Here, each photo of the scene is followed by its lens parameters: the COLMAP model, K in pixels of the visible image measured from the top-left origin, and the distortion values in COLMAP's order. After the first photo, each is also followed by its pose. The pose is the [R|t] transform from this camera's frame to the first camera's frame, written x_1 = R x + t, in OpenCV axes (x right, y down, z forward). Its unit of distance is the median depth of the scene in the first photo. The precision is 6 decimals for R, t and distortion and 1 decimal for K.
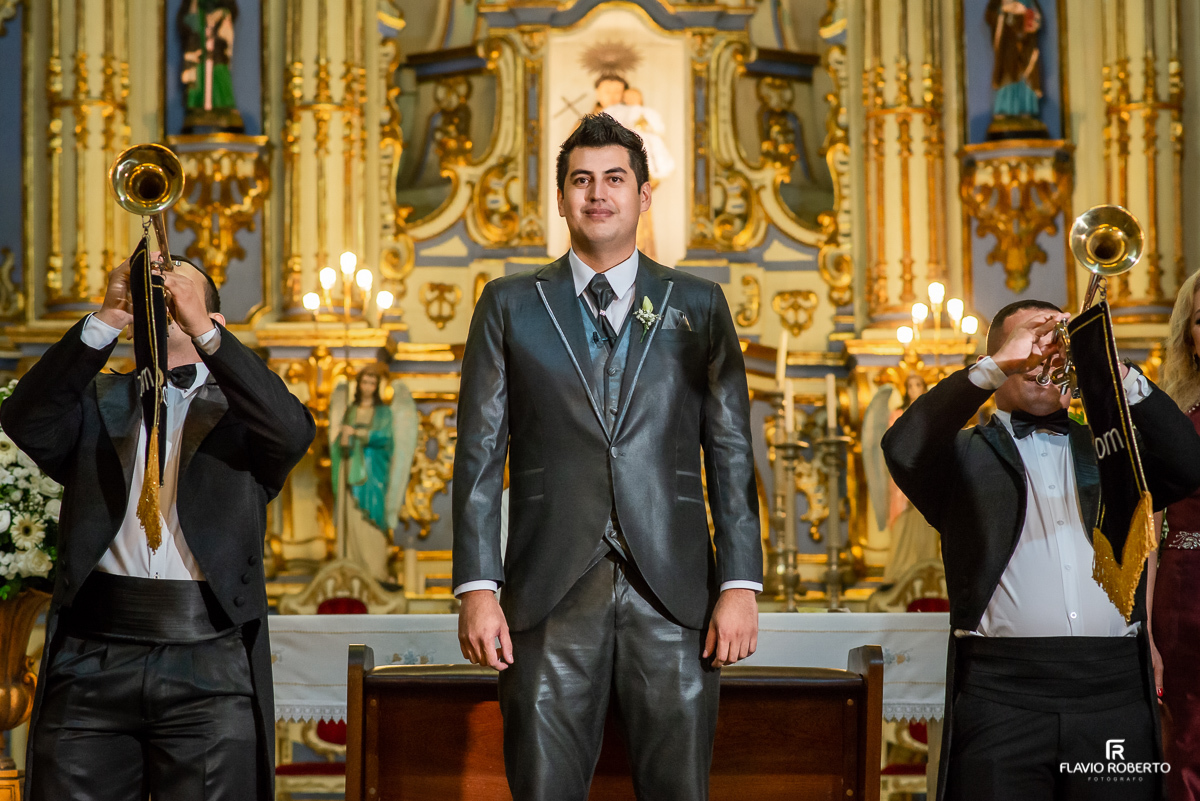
lens RADIAL K [[2992.7, 0, 561.1], [0, 2992.7, 400.5], [0, 0, 1]] dist [0.026902, 0.110708]
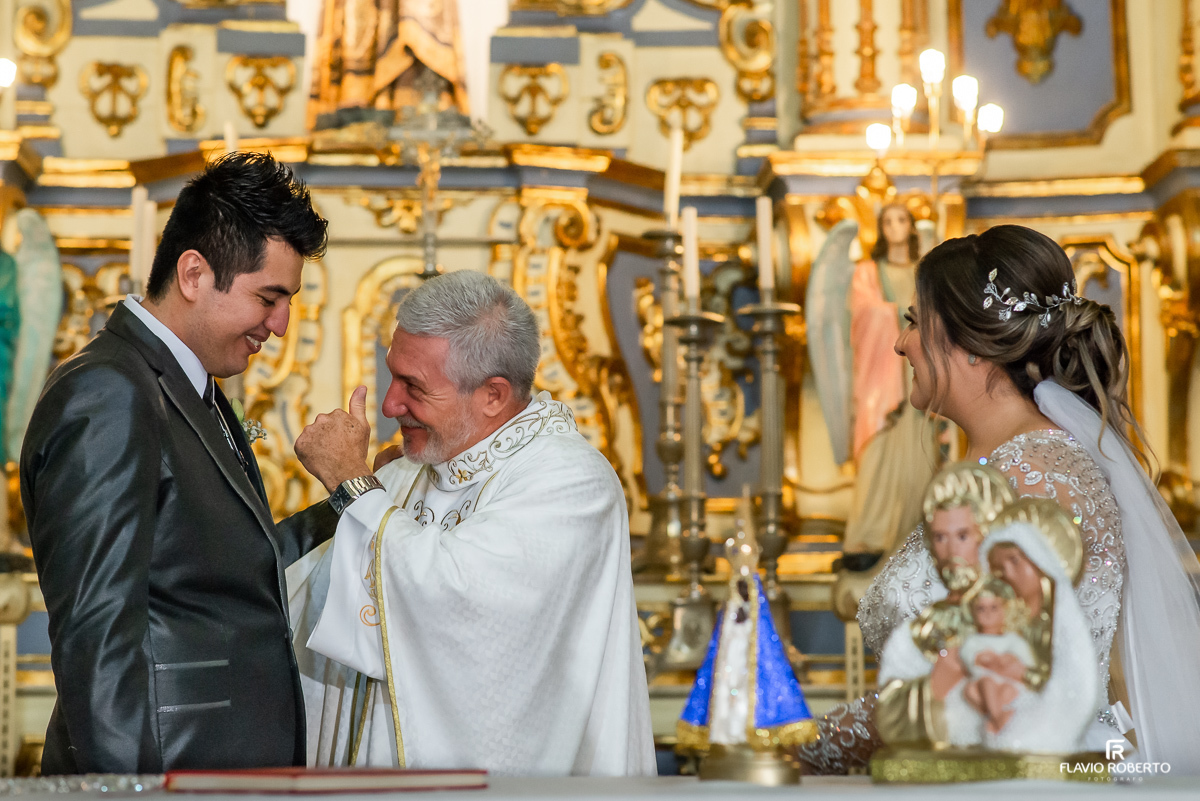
lens RADIAL K [[2992.7, 0, 561.1], [0, 2992.7, 400.5], [0, 0, 1]] dist [0.026902, 0.110708]
pose [[0.997324, -0.000803, 0.073109, 0.006867], [-0.001511, 0.999500, 0.031586, 0.011232], [-0.073098, -0.031612, 0.996824, 0.376727]]
